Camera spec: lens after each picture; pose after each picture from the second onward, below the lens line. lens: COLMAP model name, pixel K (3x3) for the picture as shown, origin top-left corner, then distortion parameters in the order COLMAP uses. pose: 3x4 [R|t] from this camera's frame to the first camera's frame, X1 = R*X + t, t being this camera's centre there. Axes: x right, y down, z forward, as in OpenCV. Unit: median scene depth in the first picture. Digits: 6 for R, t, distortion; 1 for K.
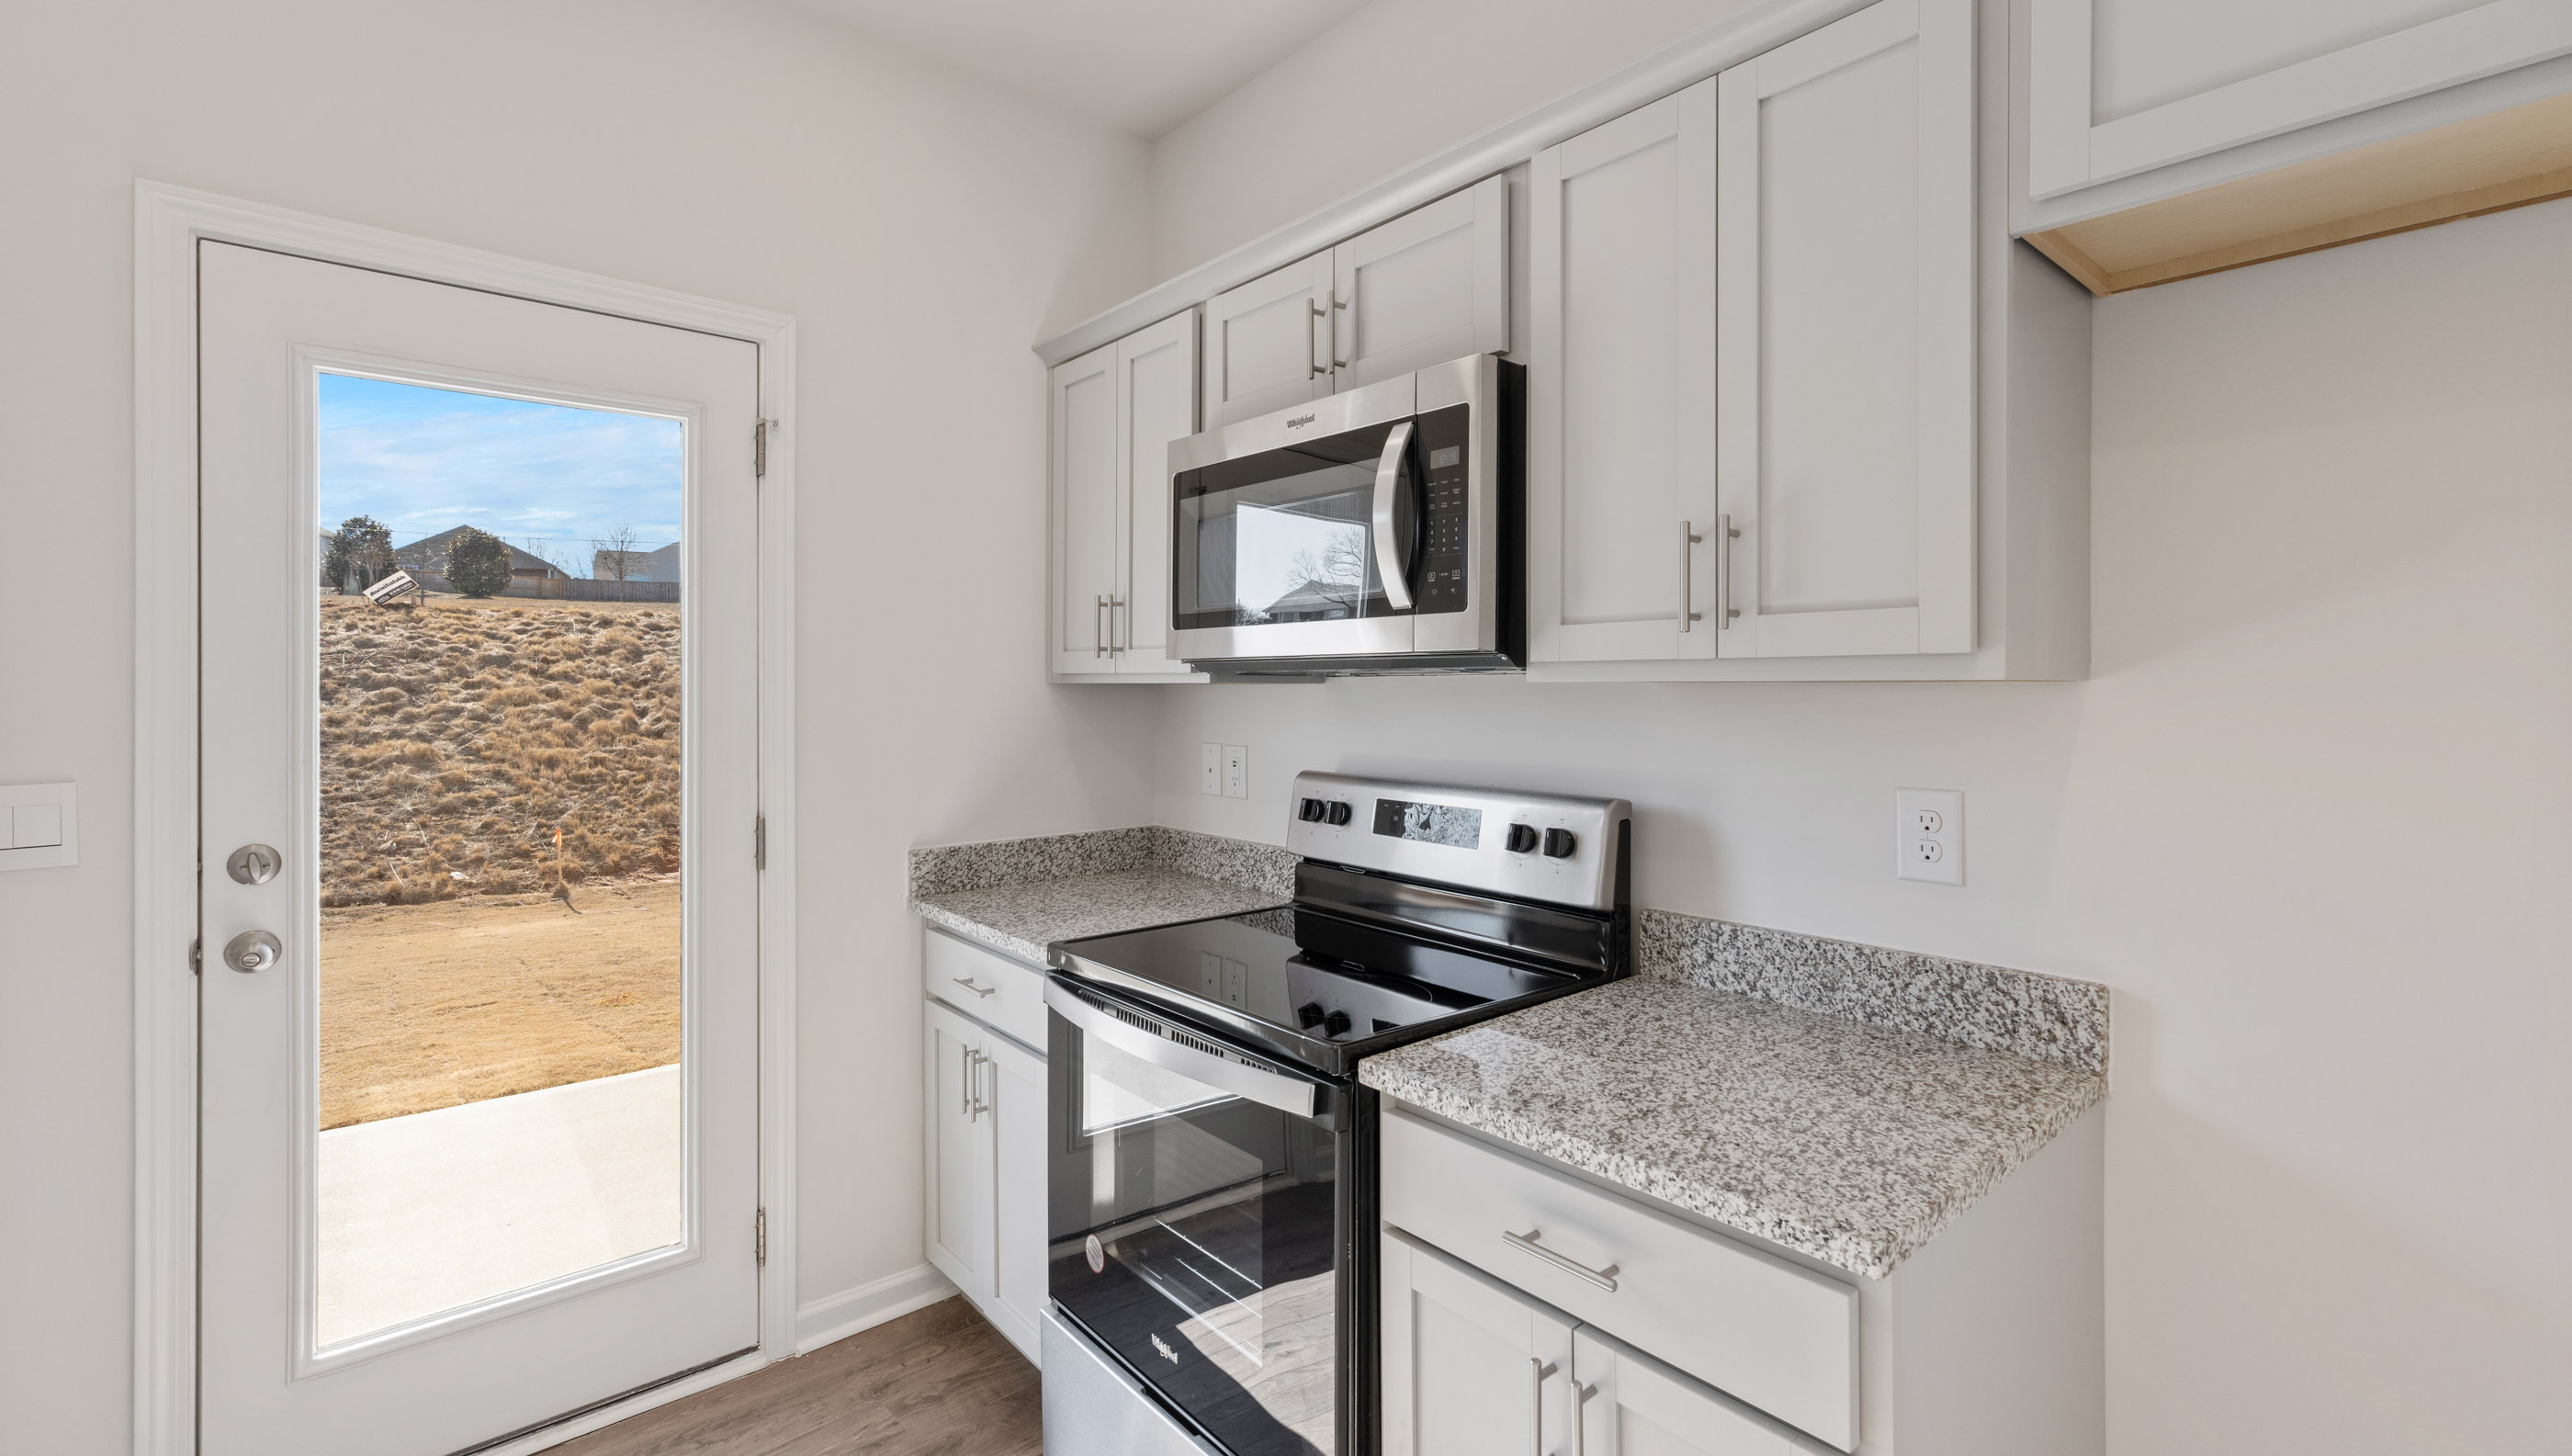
lens RADIAL K [[1126.1, 0, 1286.8], [0, 1126.1, 689.5], [0, 0, 1]] dist [0.003440, 0.000354]
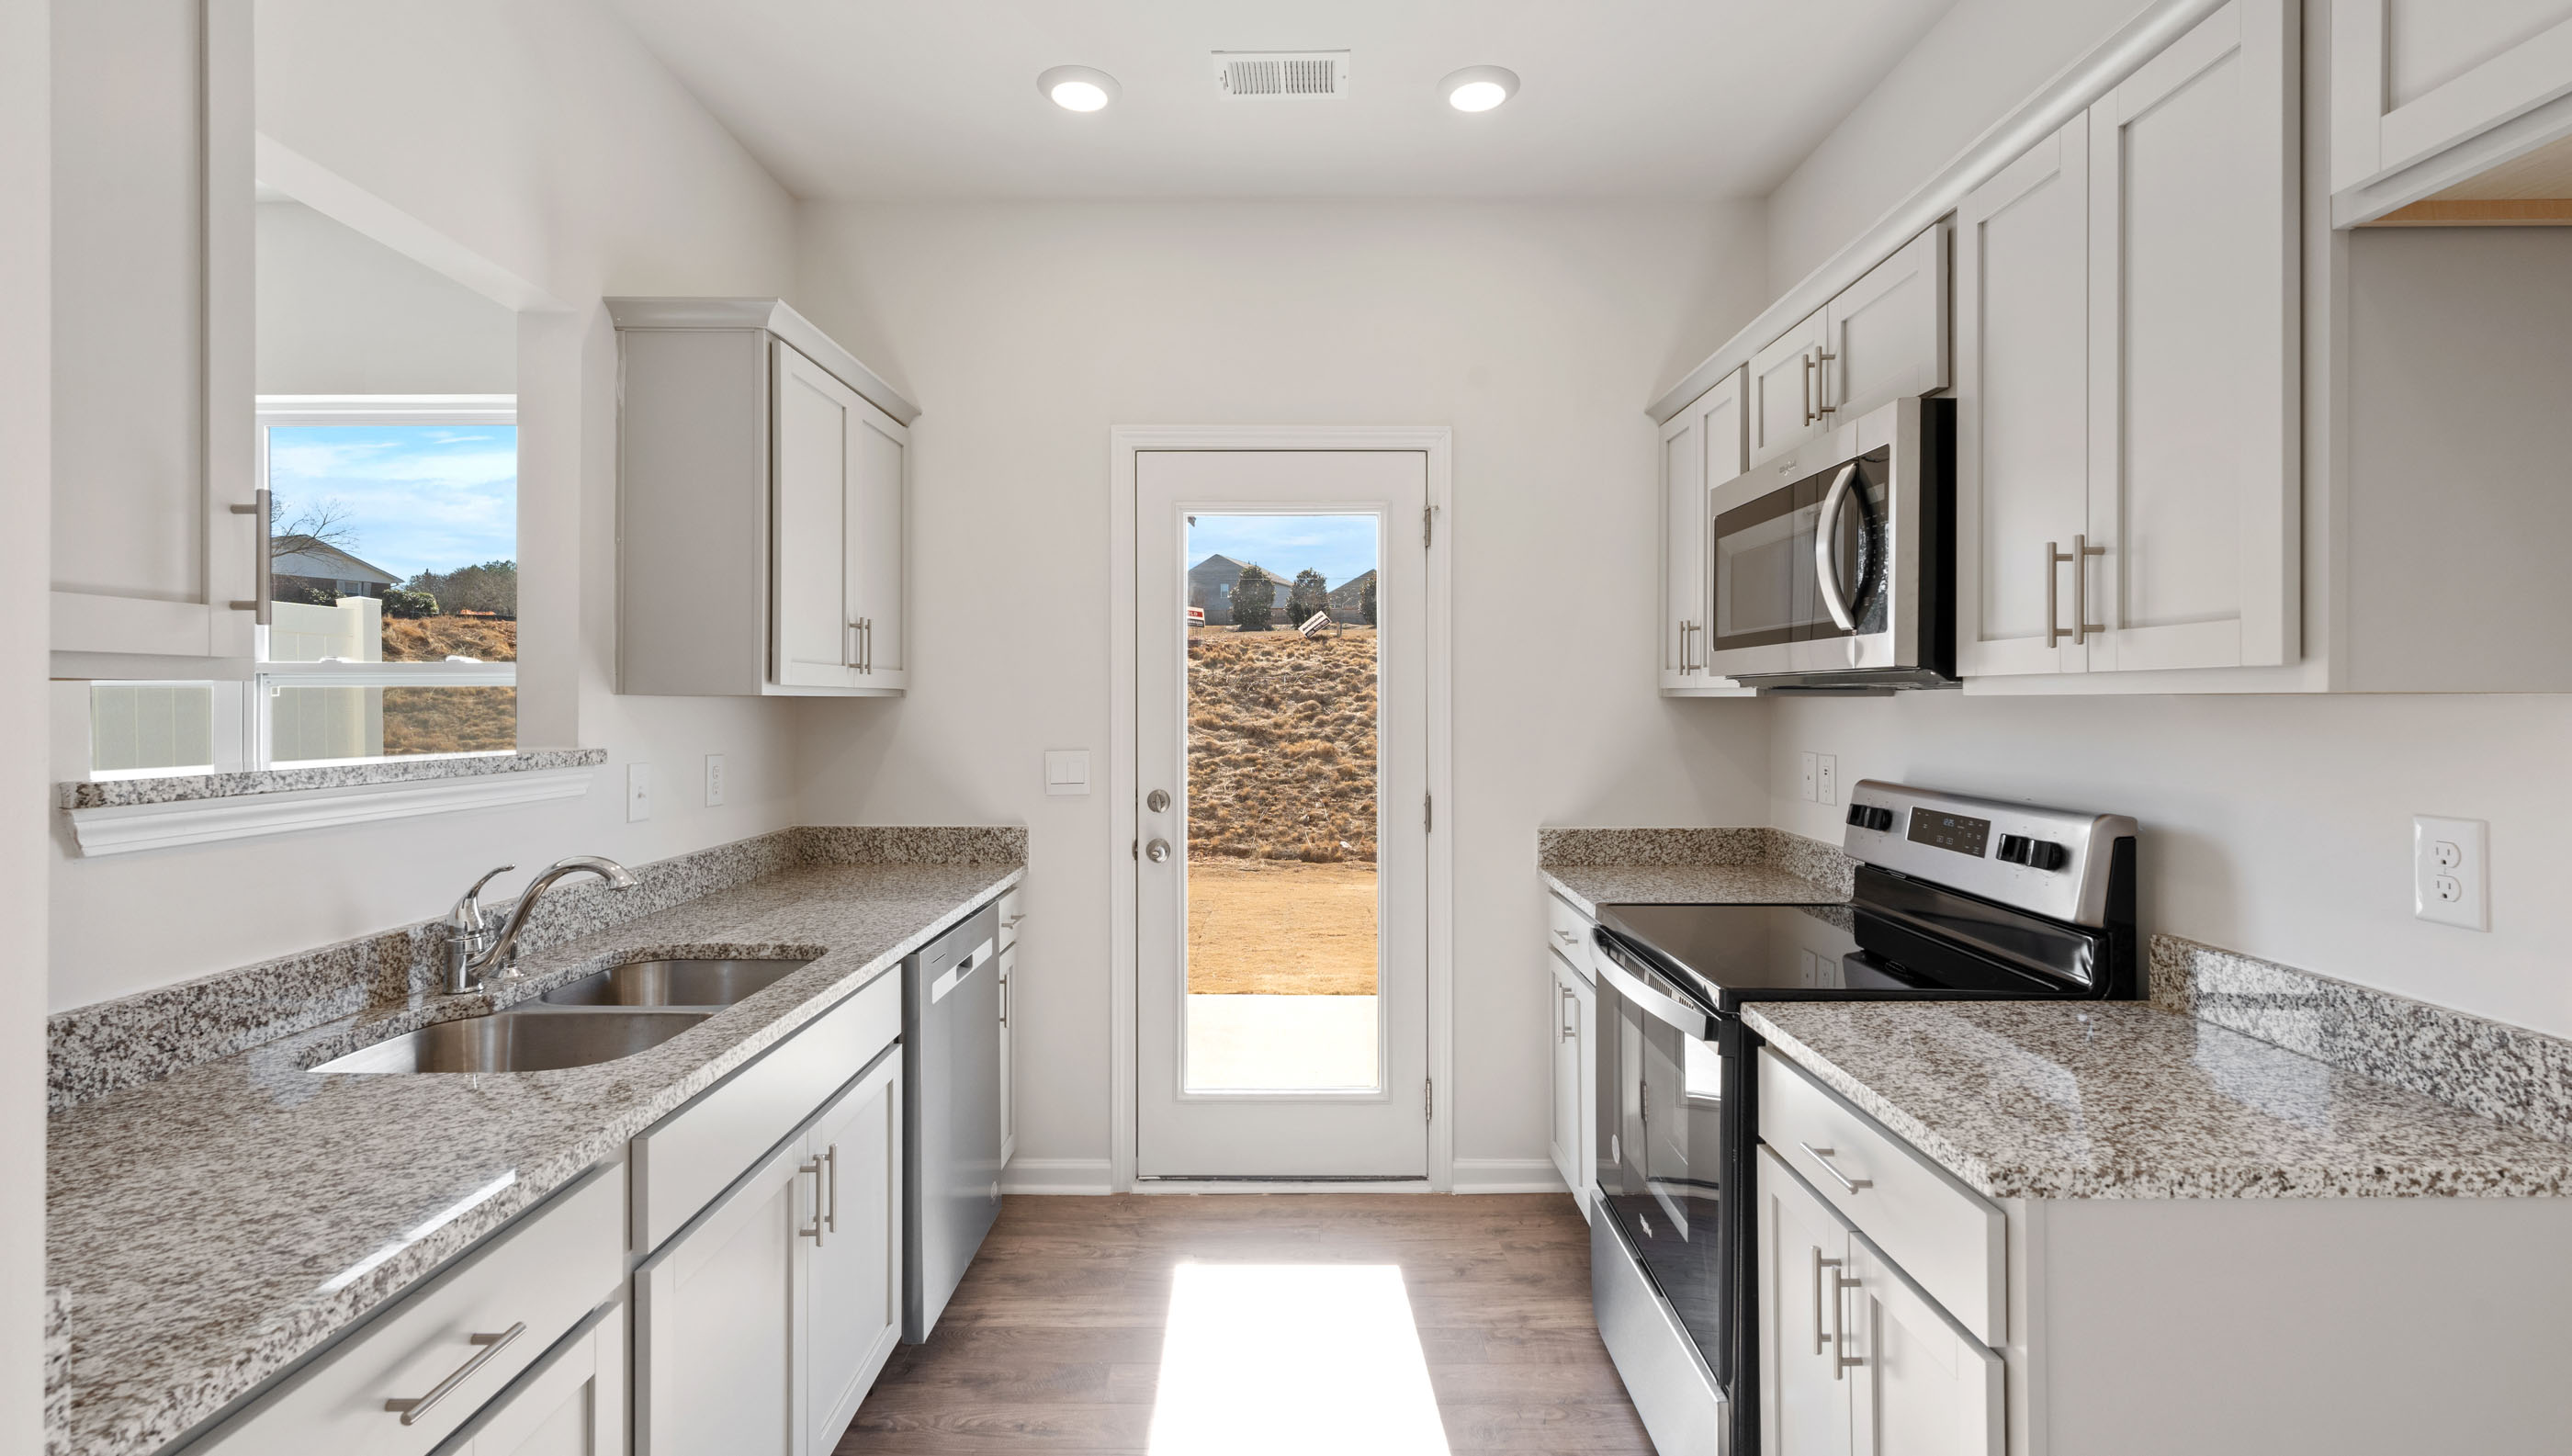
lens RADIAL K [[1130.3, 0, 1279.0], [0, 1130.3, 704.1], [0, 0, 1]] dist [0.002466, 0.000515]
pose [[0.754144, 0.001447, -0.656708, 0.306486], [-0.000130, 0.999998, 0.002055, -0.000293], [0.656710, -0.001465, 0.754142, -0.164218]]
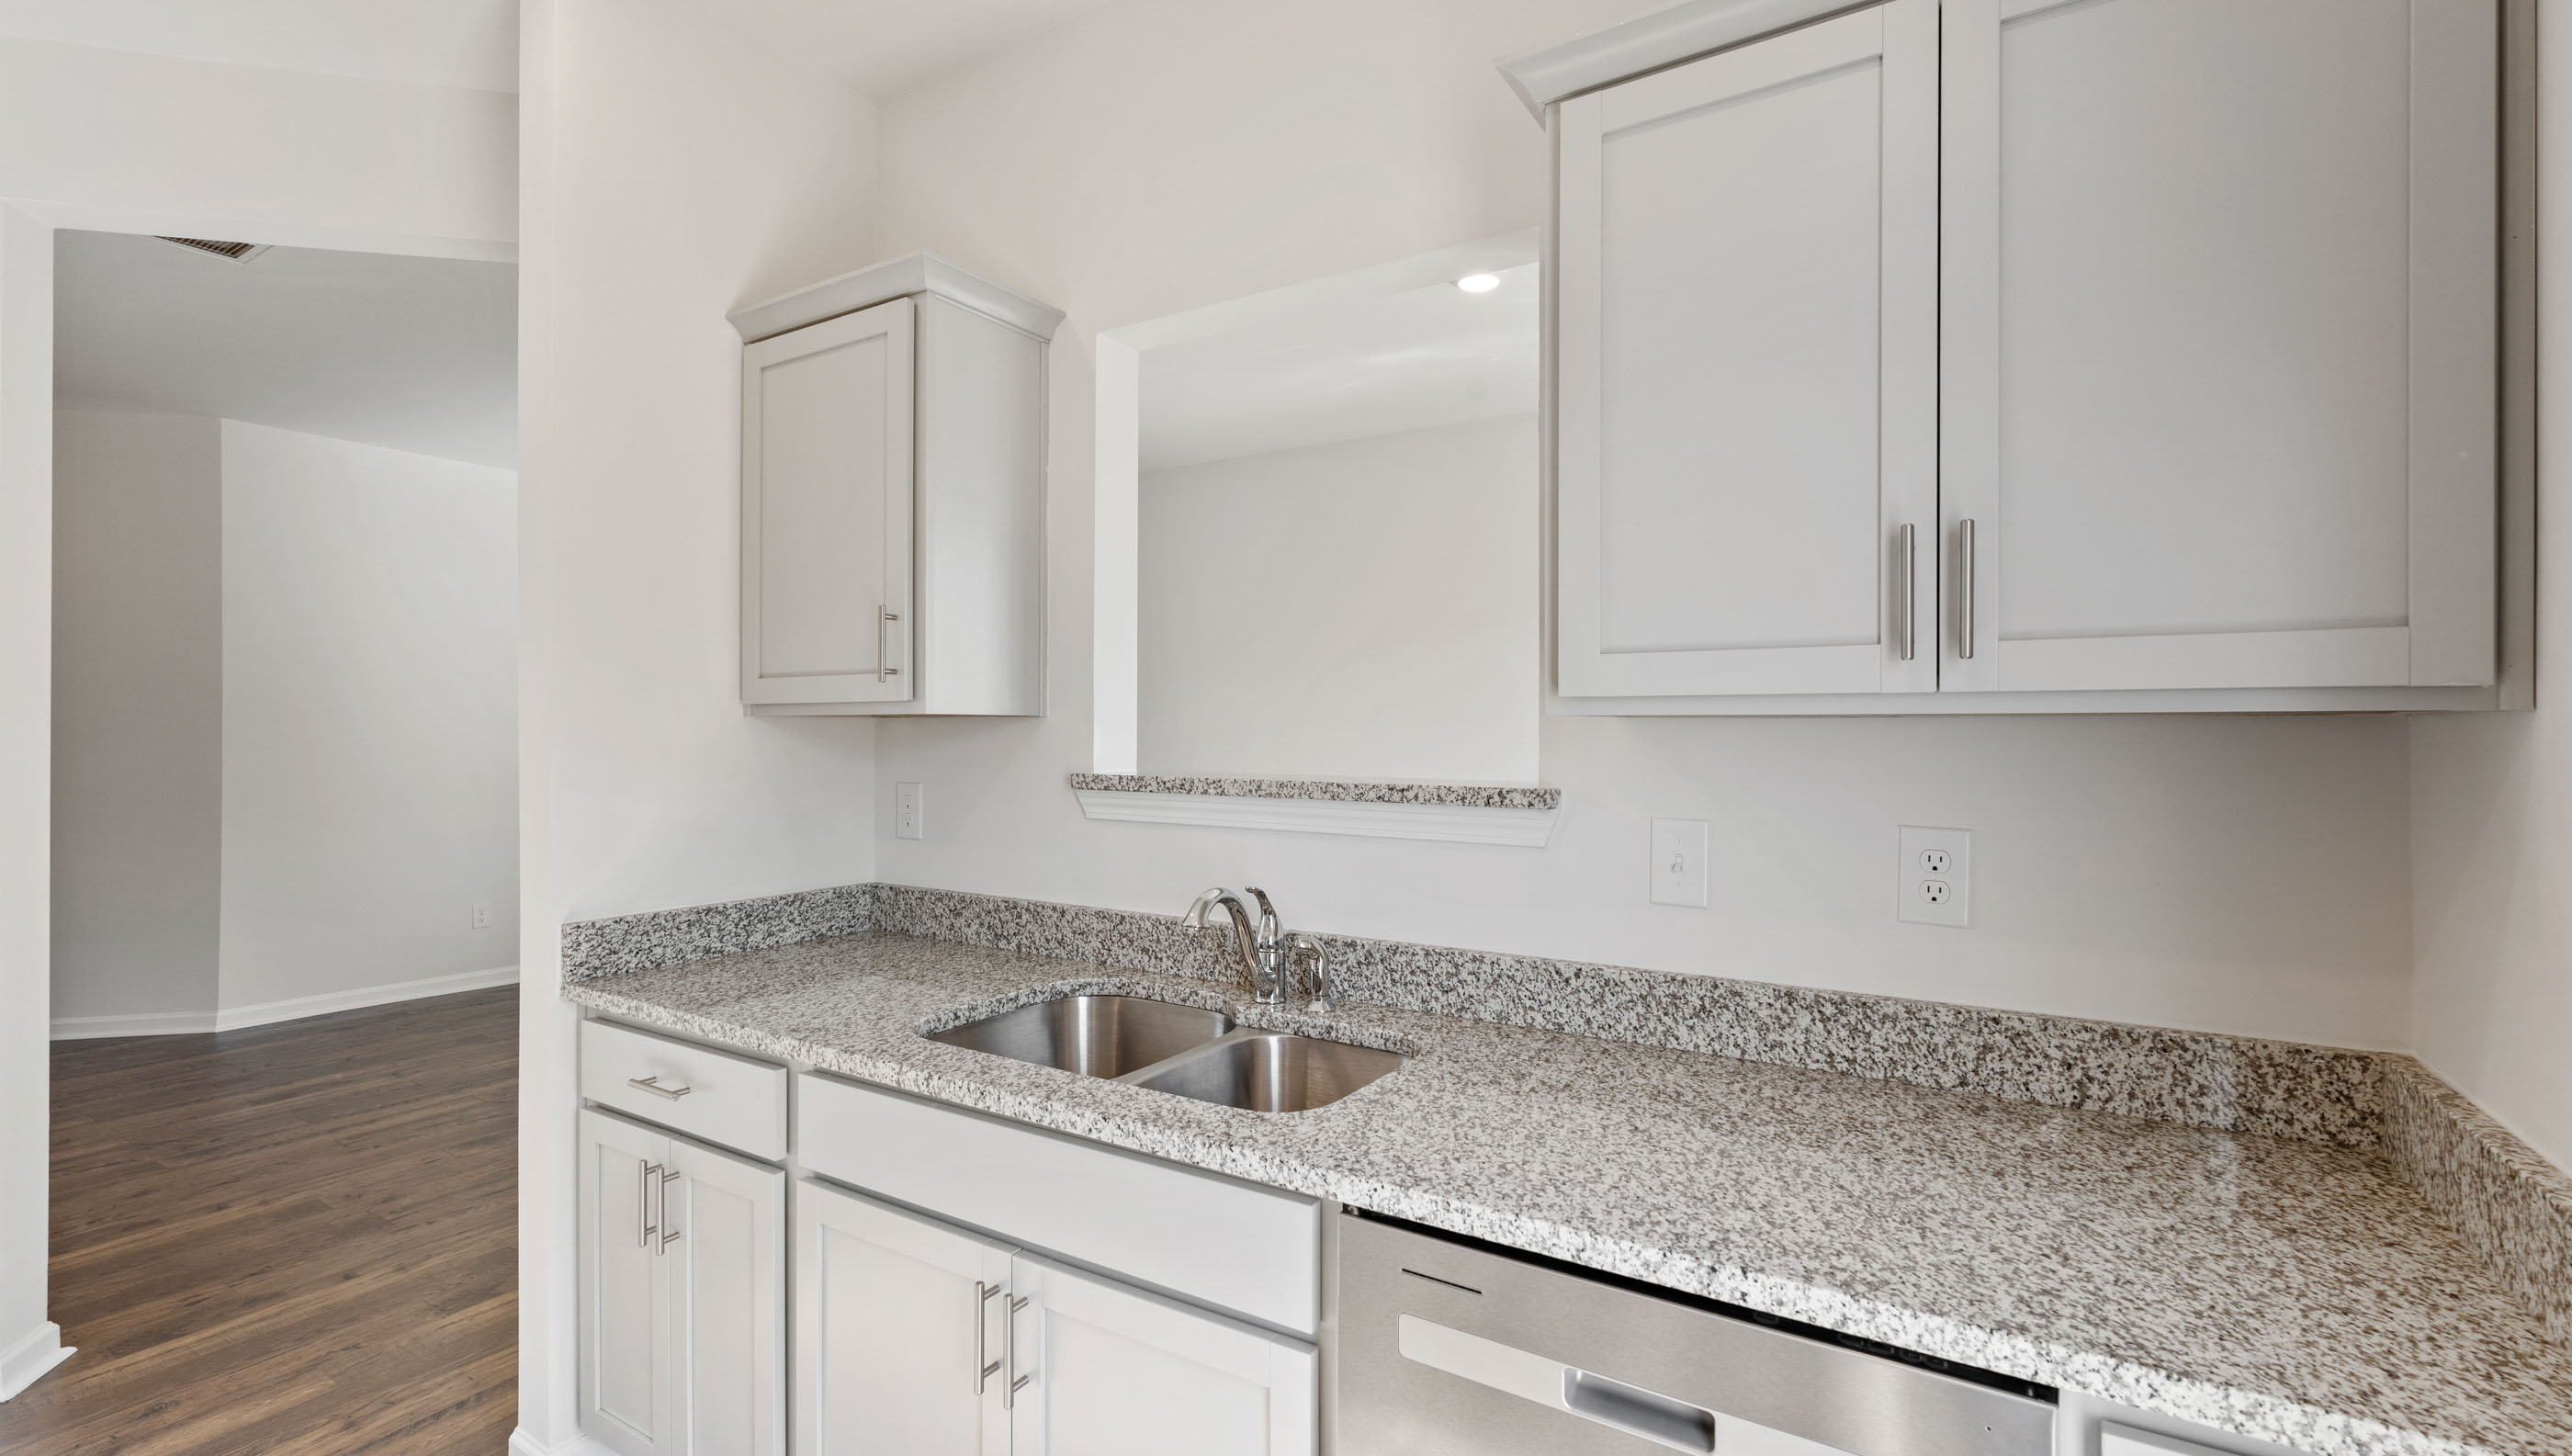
lens RADIAL K [[1130.3, 0, 1279.0], [0, 1130.3, 704.1], [0, 0, 1]] dist [0.002466, 0.000515]
pose [[-0.956306, -0.006336, -0.292298, -0.408135], [-0.000711, 0.999813, -0.019348, -0.000671], [0.292366, -0.018294, -0.956132, 0.866011]]
